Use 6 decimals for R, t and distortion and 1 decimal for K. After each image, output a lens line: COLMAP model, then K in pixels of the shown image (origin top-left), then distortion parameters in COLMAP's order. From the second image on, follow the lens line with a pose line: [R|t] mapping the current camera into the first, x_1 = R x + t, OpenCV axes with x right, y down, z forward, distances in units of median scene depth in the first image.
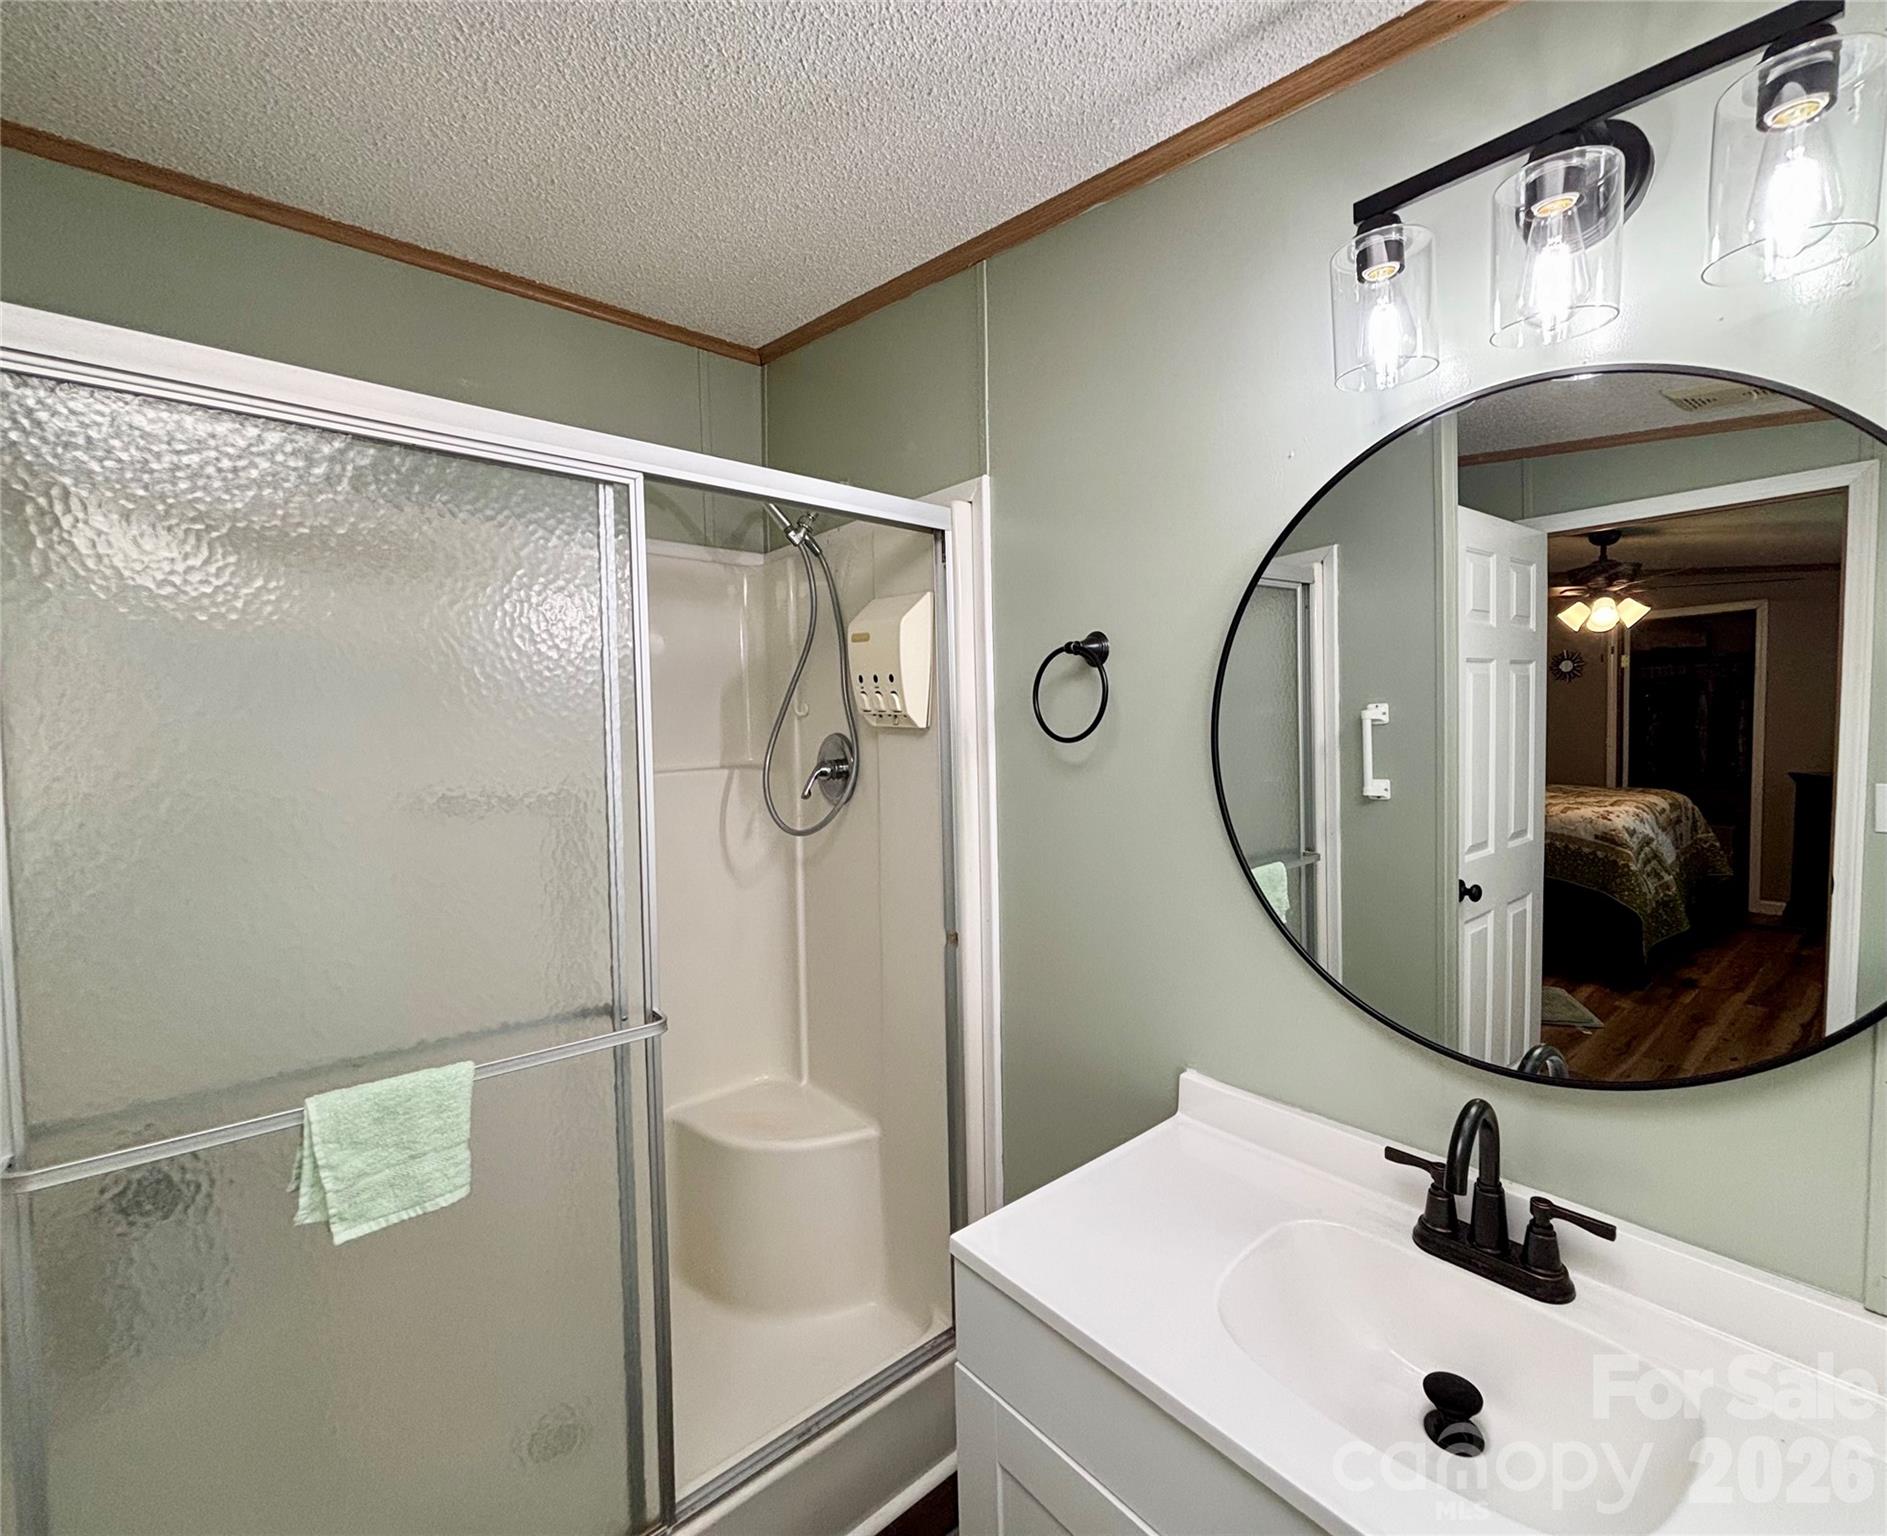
lens RADIAL K [[829.2, 0, 943.5], [0, 829.2, 768.0], [0, 0, 1]] dist [-0.001588, -0.000188]
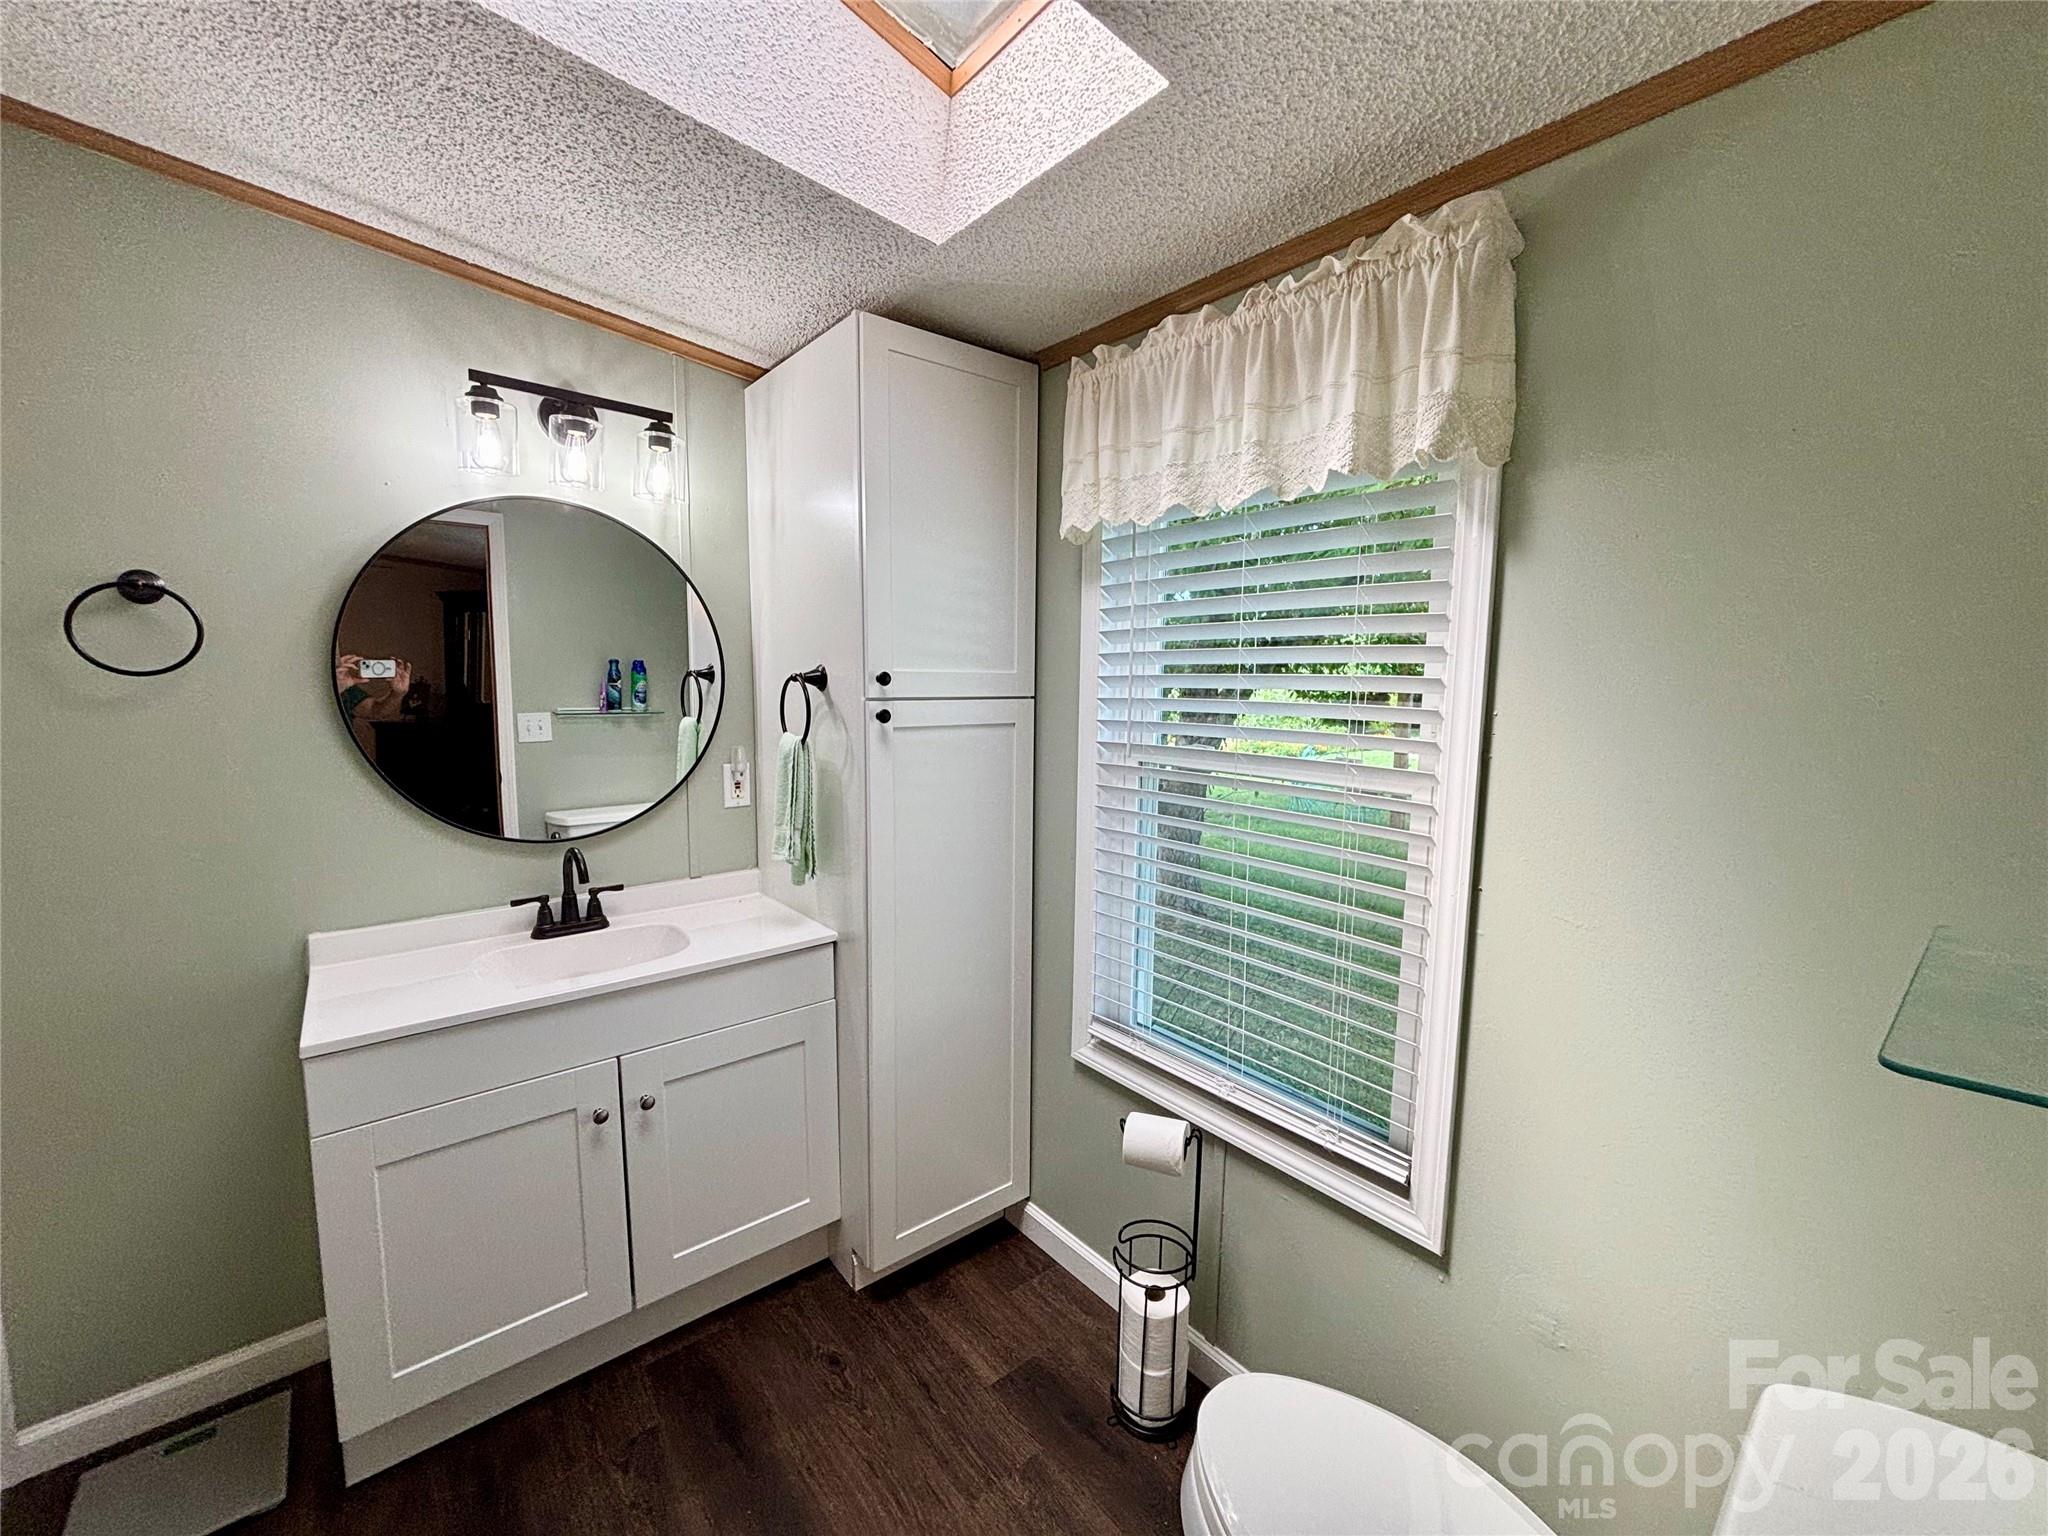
lens RADIAL K [[825.4, 0, 1021.0], [0, 825.4, 766.2], [0, 0, 1]] dist [0.010447, -0.006275]
pose [[0.029440, -0.101874, 0.994362, -1.341739], [0.029399, 0.994451, 0.101013, 0.013411], [-0.999134, 0.026259, 0.032272, -0.204924]]
